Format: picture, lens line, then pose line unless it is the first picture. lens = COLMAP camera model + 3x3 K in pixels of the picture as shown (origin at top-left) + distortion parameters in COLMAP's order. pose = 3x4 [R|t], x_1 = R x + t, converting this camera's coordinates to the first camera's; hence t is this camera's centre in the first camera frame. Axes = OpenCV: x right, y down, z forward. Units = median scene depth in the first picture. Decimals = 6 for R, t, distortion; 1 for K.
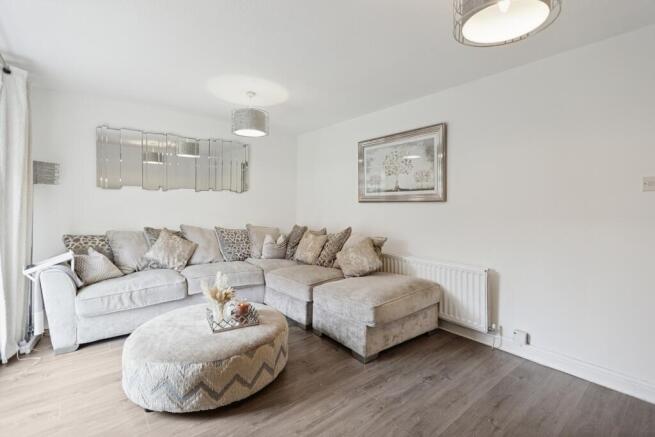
lens RADIAL K [[299.5, 0, 327.4], [0, 299.5, 205.7], [0, 0, 1]] dist [-0.000445, -0.000123]
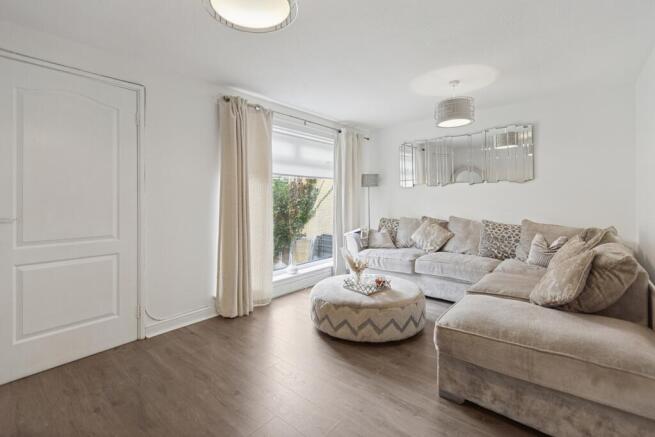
lens RADIAL K [[297.8, 0, 326.6], [0, 297.8, 199.3], [0, 0, 1]] dist [0.000412, -0.000066]
pose [[0.175884, -0.008221, -0.984377, 0.611269], [0.009514, 0.999933, -0.006651, 0.007460], [0.984365, -0.008196, 0.175950, 0.408111]]
